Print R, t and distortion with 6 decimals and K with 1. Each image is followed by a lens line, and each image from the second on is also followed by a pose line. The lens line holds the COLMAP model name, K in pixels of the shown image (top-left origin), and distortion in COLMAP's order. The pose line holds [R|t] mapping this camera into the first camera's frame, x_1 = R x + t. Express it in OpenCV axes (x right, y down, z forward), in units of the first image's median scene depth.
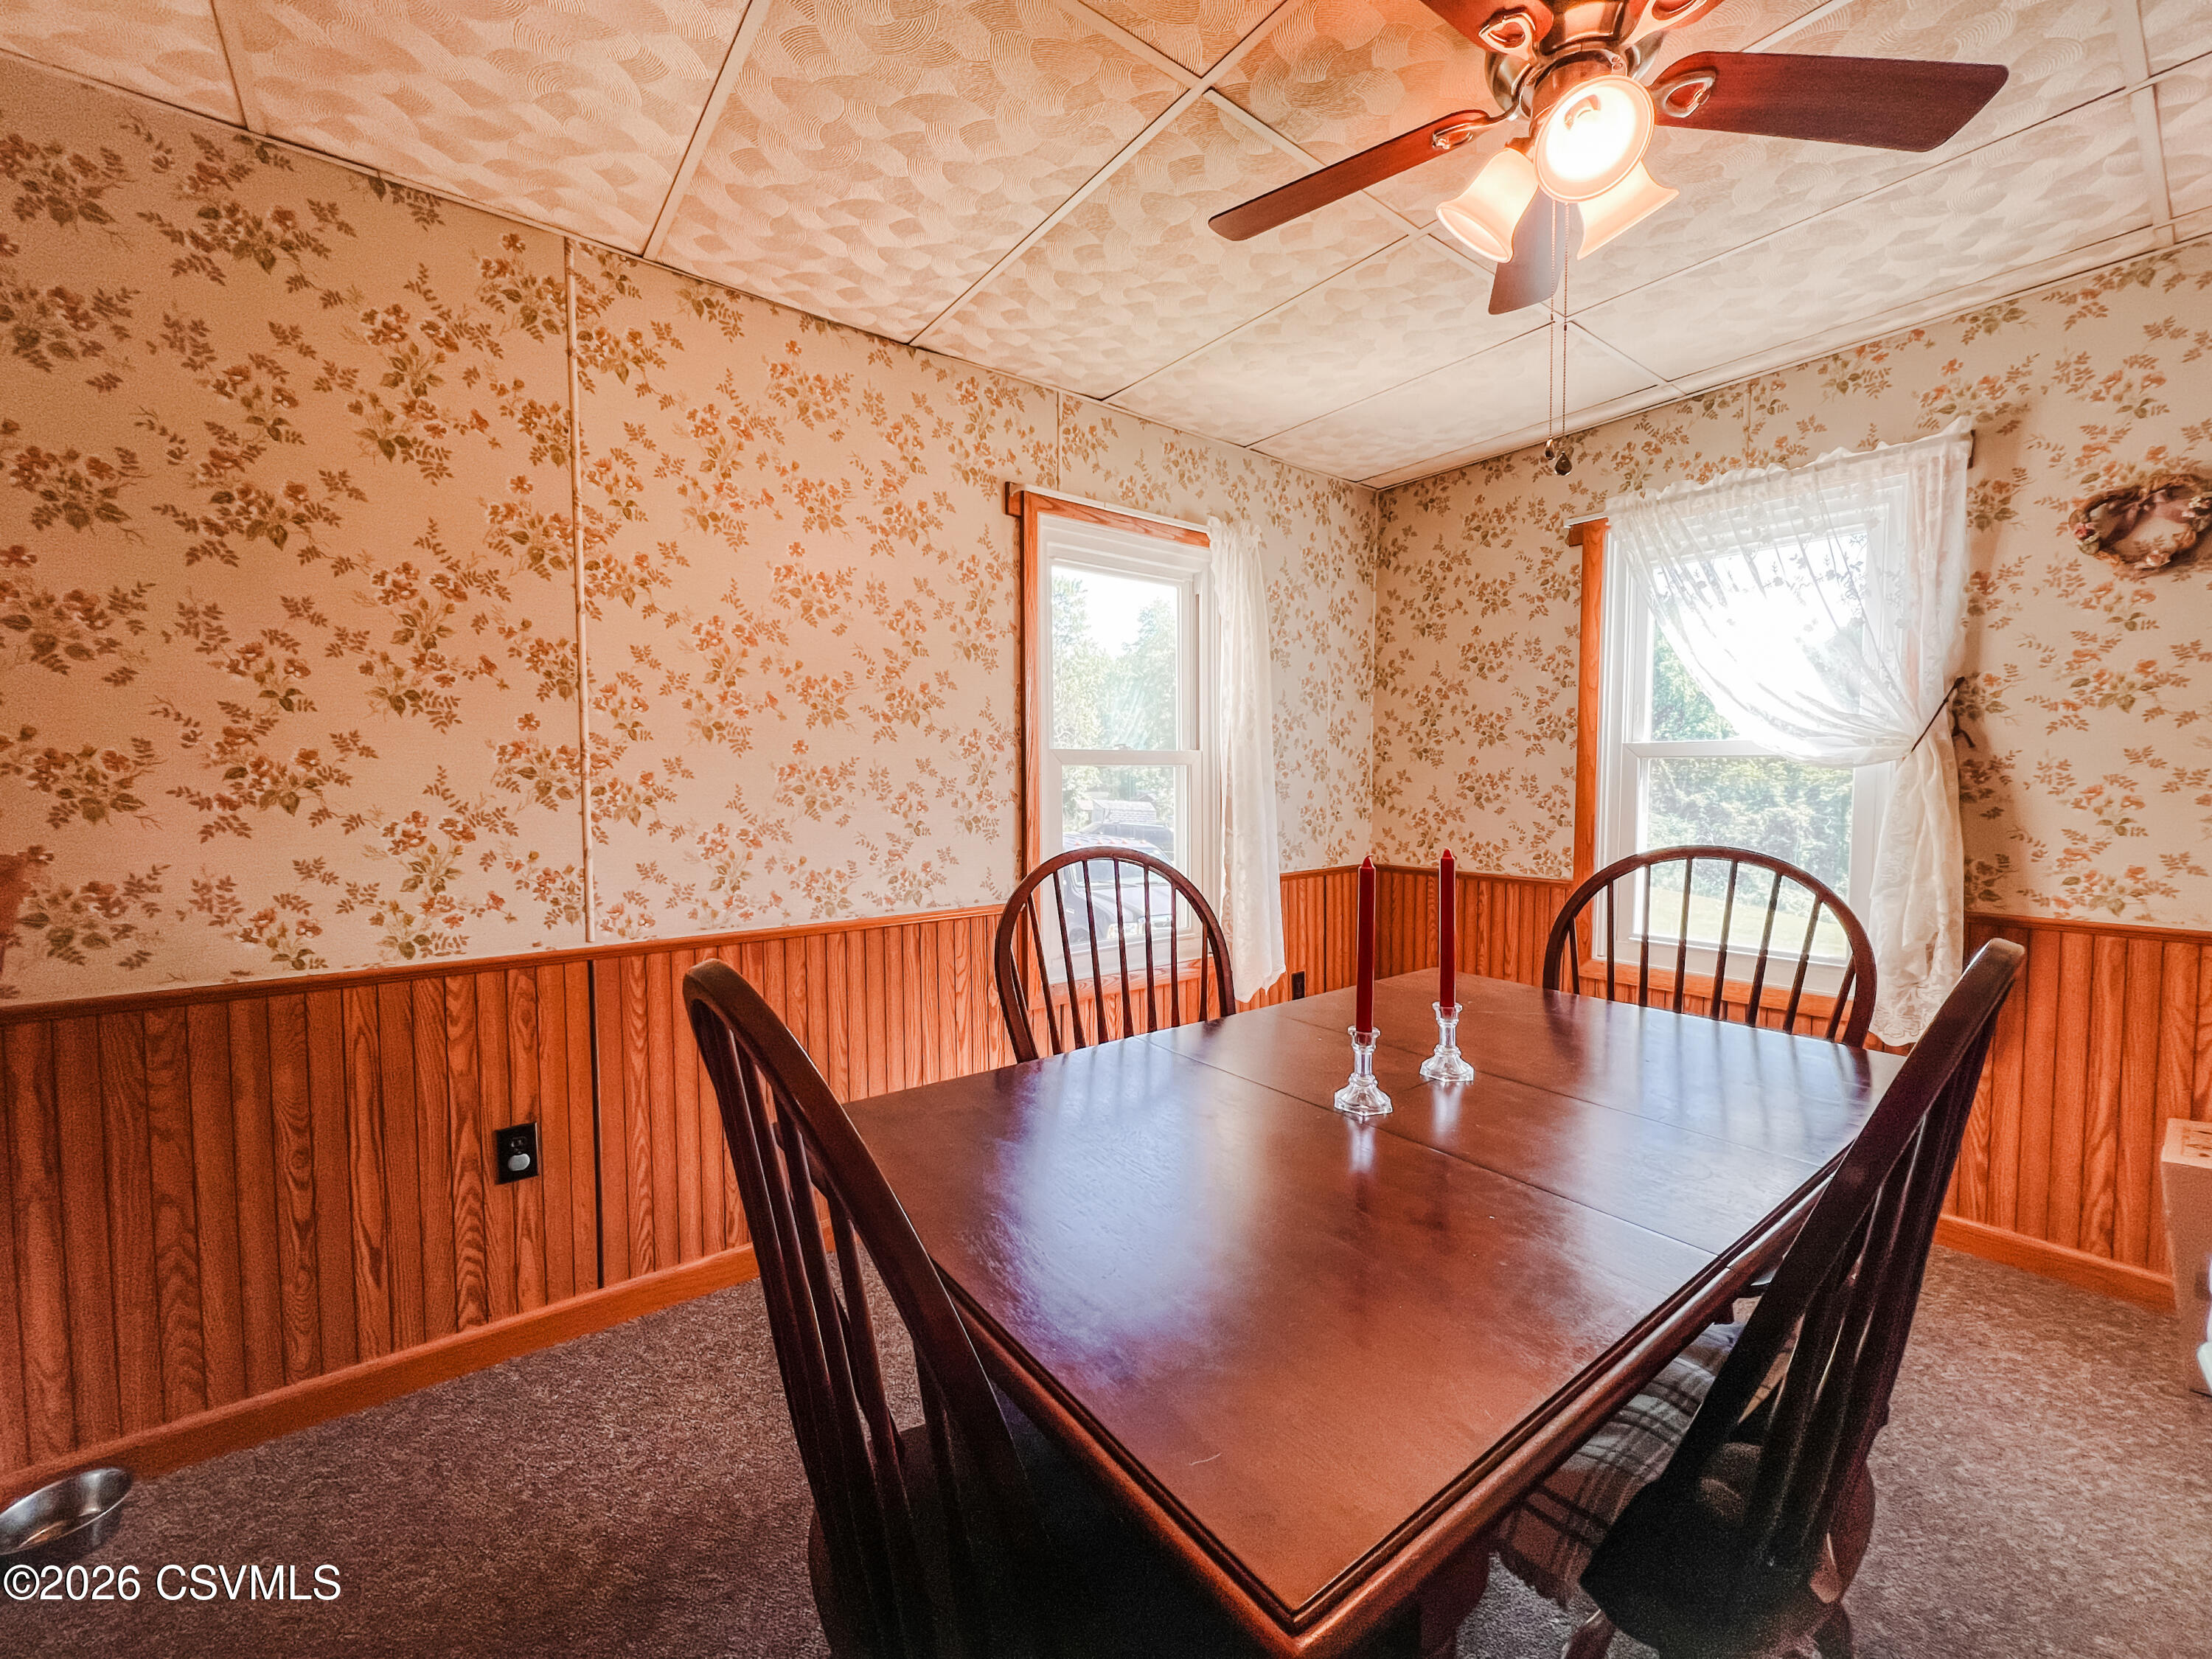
lens RADIAL K [[881.7, 0, 1098.9], [0, 881.7, 823.3], [0, 0, 1]] dist [-0.003722, 0.000654]
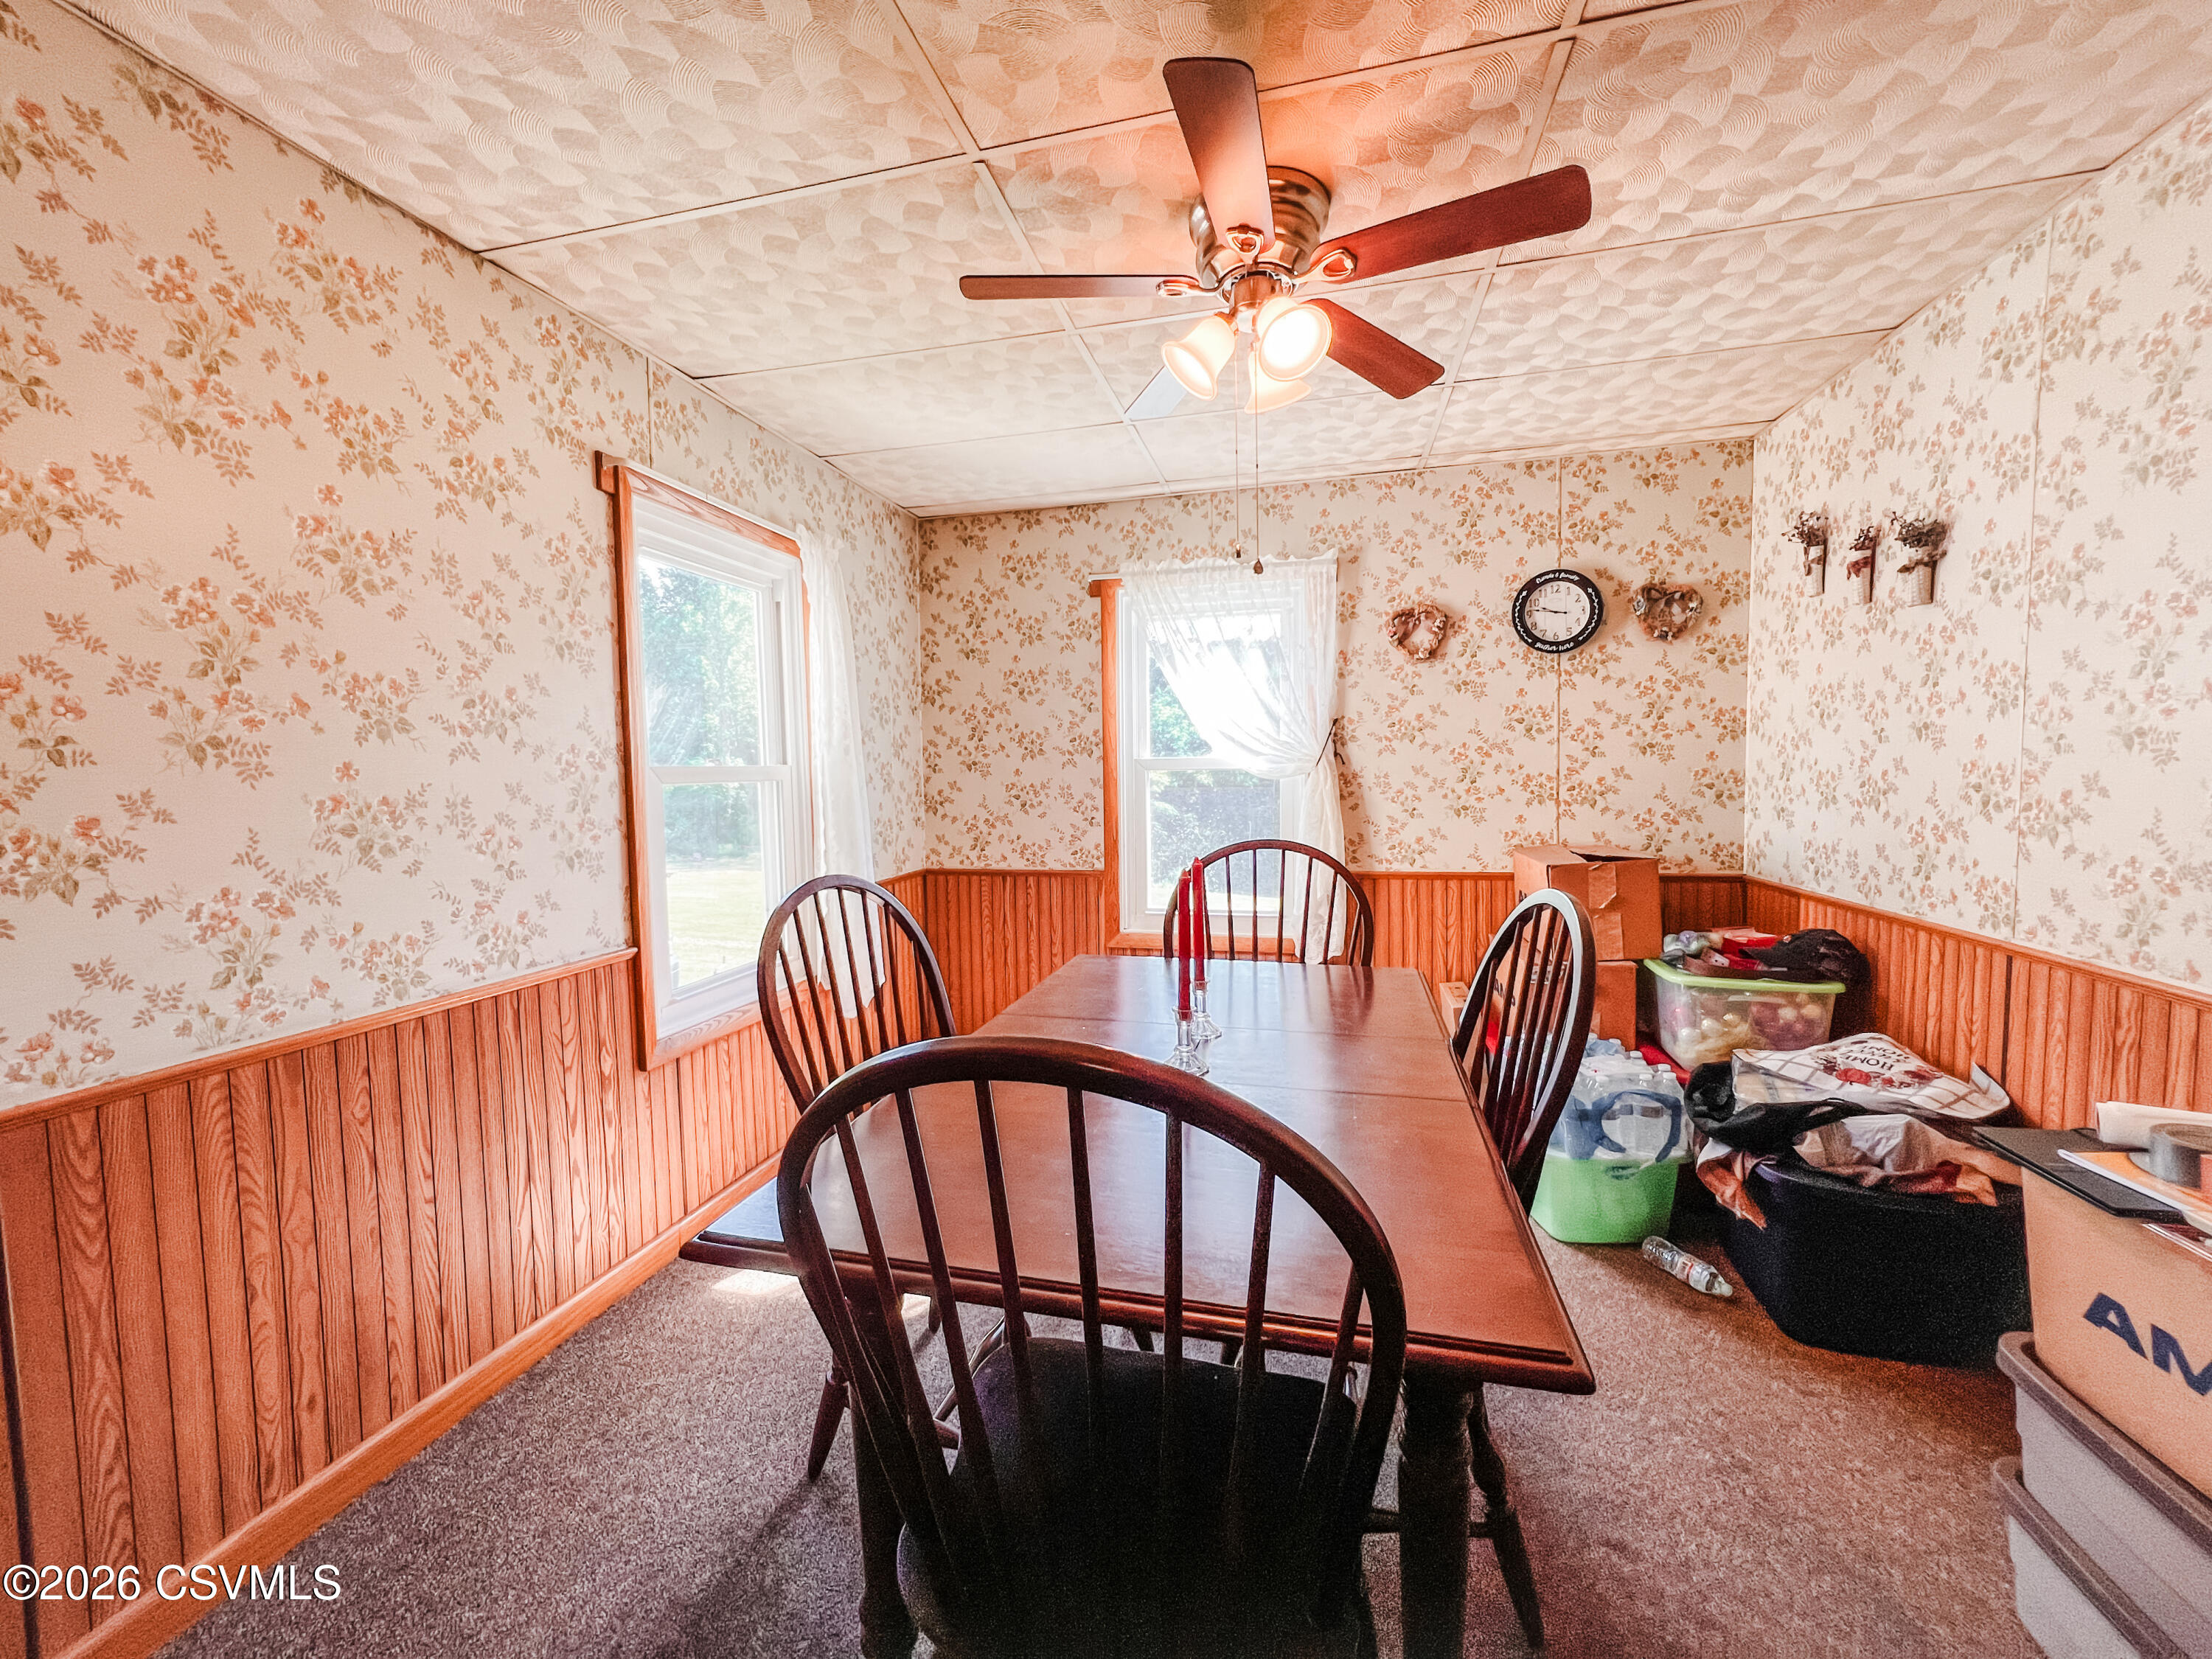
lens RADIAL K [[881.7, 0, 1098.9], [0, 881.7, 823.3], [0, 0, 1]] dist [-0.003722, 0.000654]
pose [[0.783412, -0.045693, 0.619820, -0.280074], [0.045398, 0.998837, 0.016254, -0.025688], [-0.619842, 0.015405, 0.784575, 0.052083]]
